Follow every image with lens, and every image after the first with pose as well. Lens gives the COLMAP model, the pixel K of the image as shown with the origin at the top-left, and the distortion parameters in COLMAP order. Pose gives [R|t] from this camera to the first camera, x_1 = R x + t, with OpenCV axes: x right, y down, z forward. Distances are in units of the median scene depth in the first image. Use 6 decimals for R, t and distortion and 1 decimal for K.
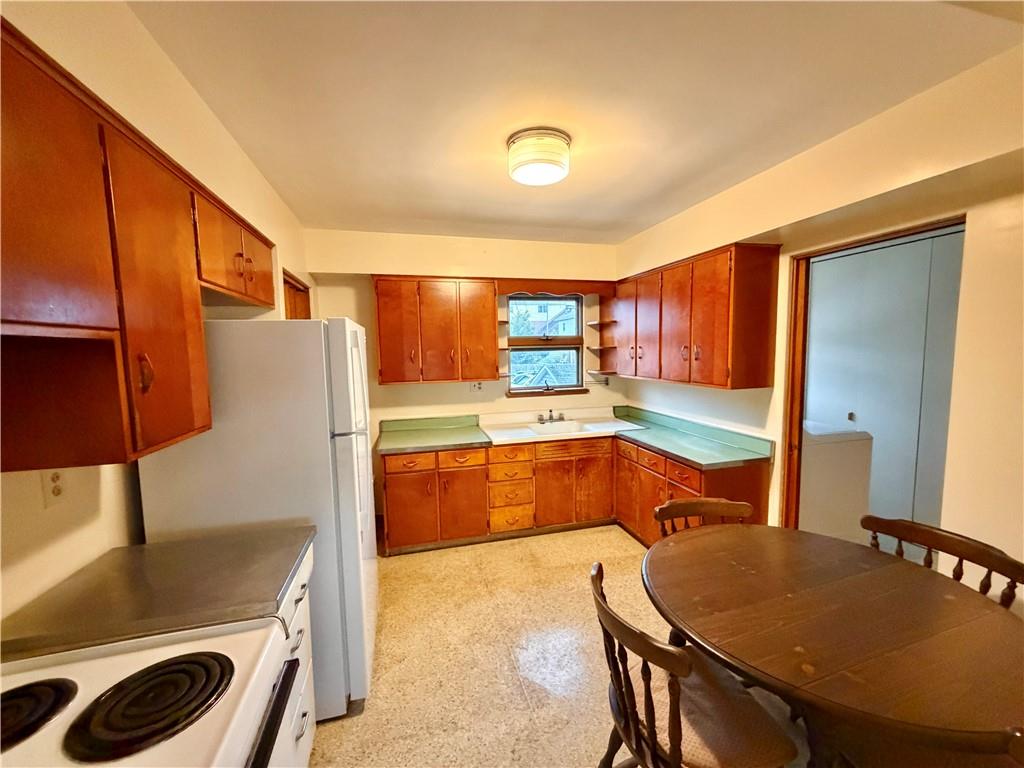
lens RADIAL K [[408.3, 0, 512.7], [0, 408.3, 384.4], [0, 0, 1]] dist [-0.000561, 0.000023]
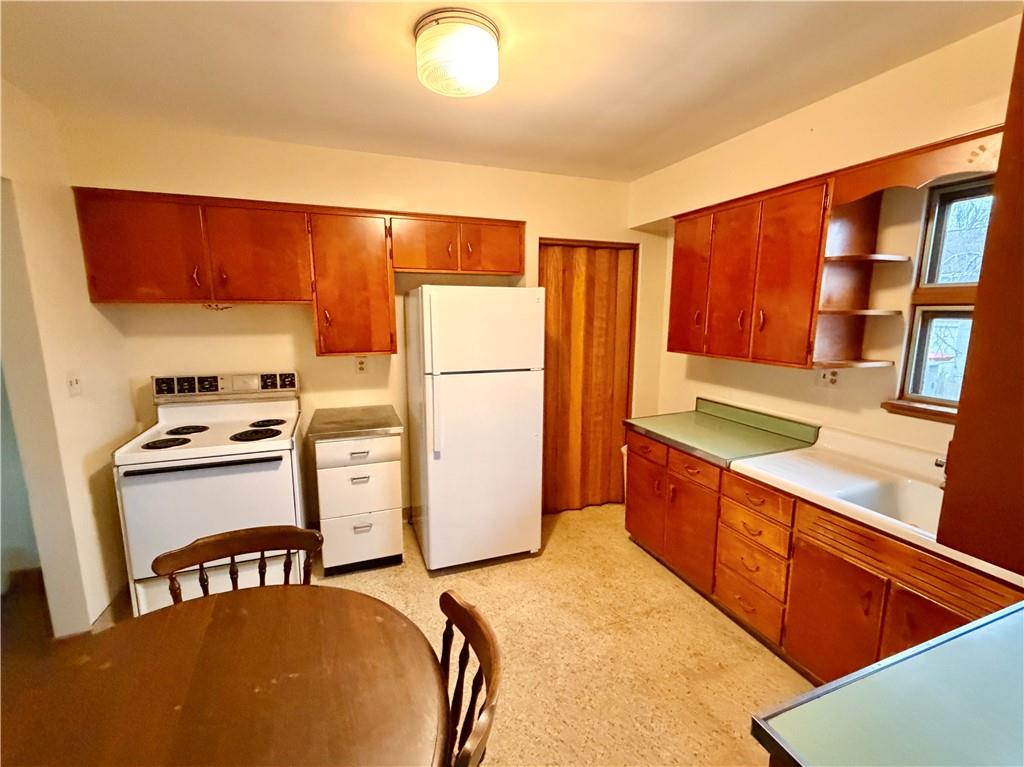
lens RADIAL K [[442.2, 0, 511.0], [0, 442.2, 383.4], [0, 0, 1]] dist [0.001450, 0.000079]
pose [[0.101950, 0.182633, -0.977881, 0.535756], [-0.088493, 0.980771, 0.173947, -0.063596], [0.990846, 0.068802, 0.116151, 0.566648]]
